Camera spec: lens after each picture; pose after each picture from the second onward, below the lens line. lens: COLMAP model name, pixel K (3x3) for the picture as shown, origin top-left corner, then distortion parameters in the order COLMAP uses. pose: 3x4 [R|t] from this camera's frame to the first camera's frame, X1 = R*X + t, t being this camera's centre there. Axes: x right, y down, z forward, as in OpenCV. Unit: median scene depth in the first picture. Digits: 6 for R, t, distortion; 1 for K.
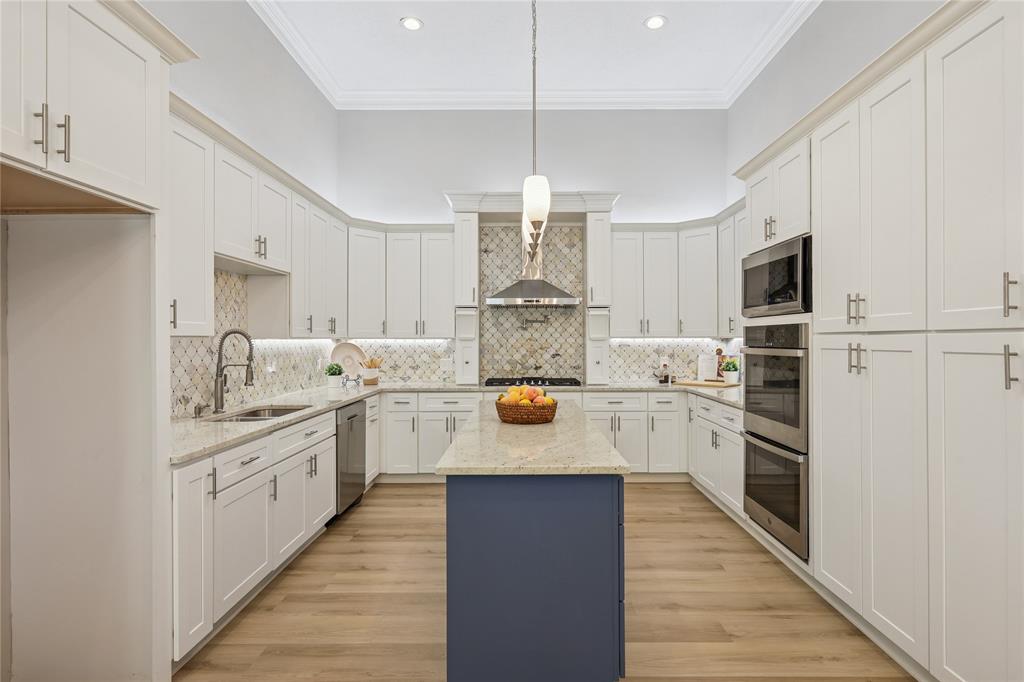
lens RADIAL K [[524.1, 0, 515.8], [0, 524.1, 337.1], [0, 0, 1]] dist [-0.000073, 0.000443]
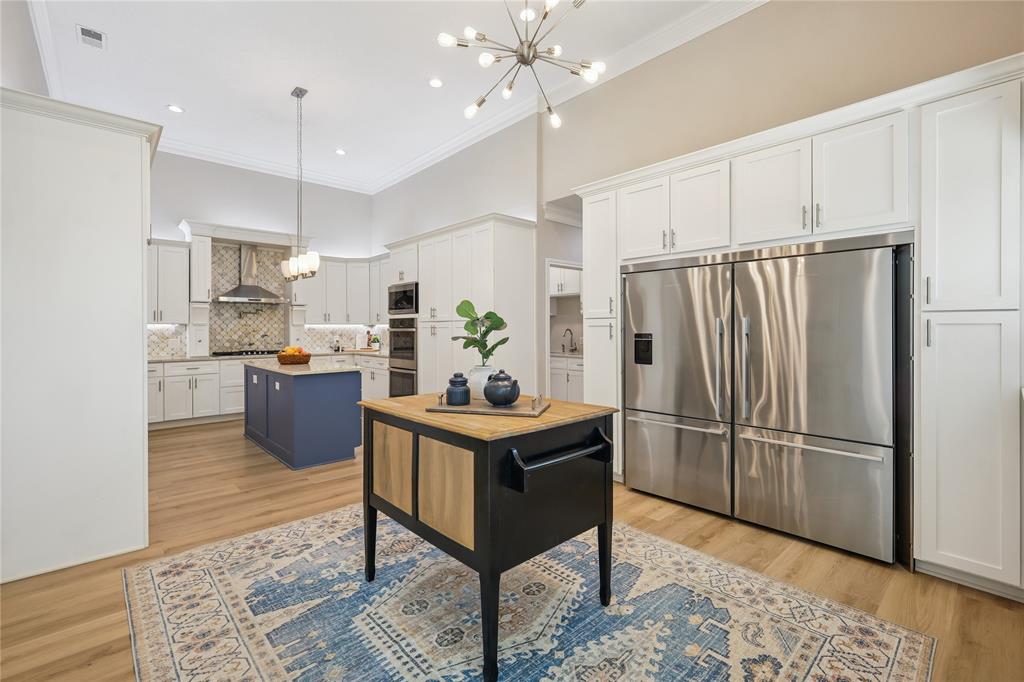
lens RADIAL K [[448.2, 0, 511.8], [0, 448.2, 330.8], [0, 0, 1]] dist [0.000256, -0.000359]
pose [[0.734271, -0.003325, 0.678848, -0.280103], [-0.002132, 0.999972, 0.007205, 0.009869], [-0.678853, -0.006738, 0.734243, -0.436380]]
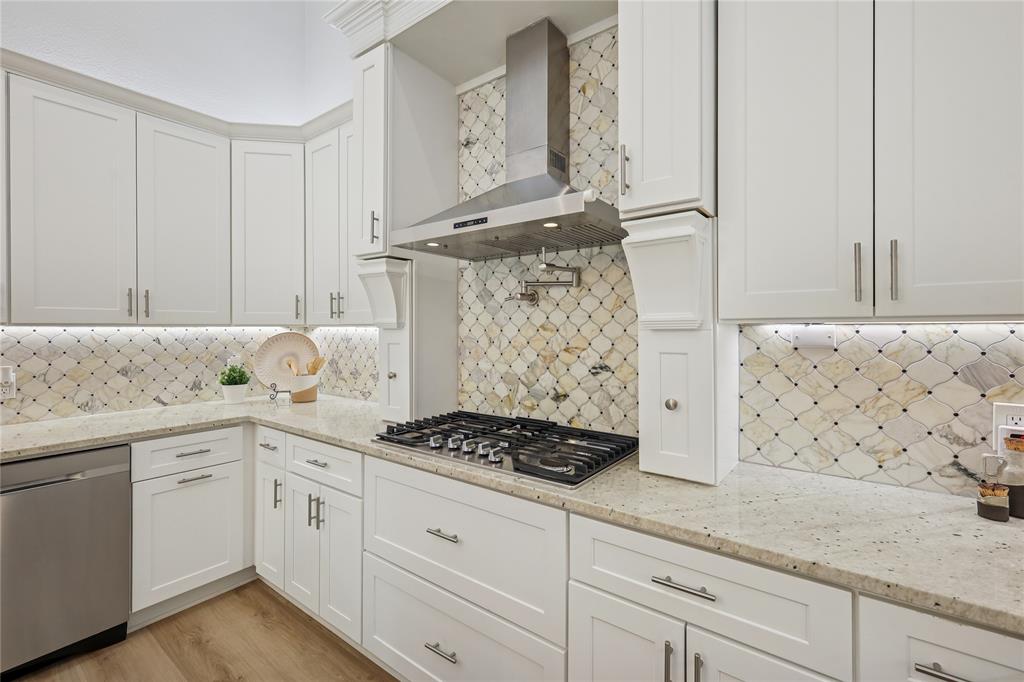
lens RADIAL K [[448.2, 0, 509.3], [0, 448.2, 330.0], [0, 0, 1]] dist [0.000256, -0.000359]
pose [[0.798354, 0.002640, -0.602183, 0.223657], [0.003073, 0.999960, 0.008458, 0.003160], [0.602181, -0.008603, 0.798313, 0.703376]]
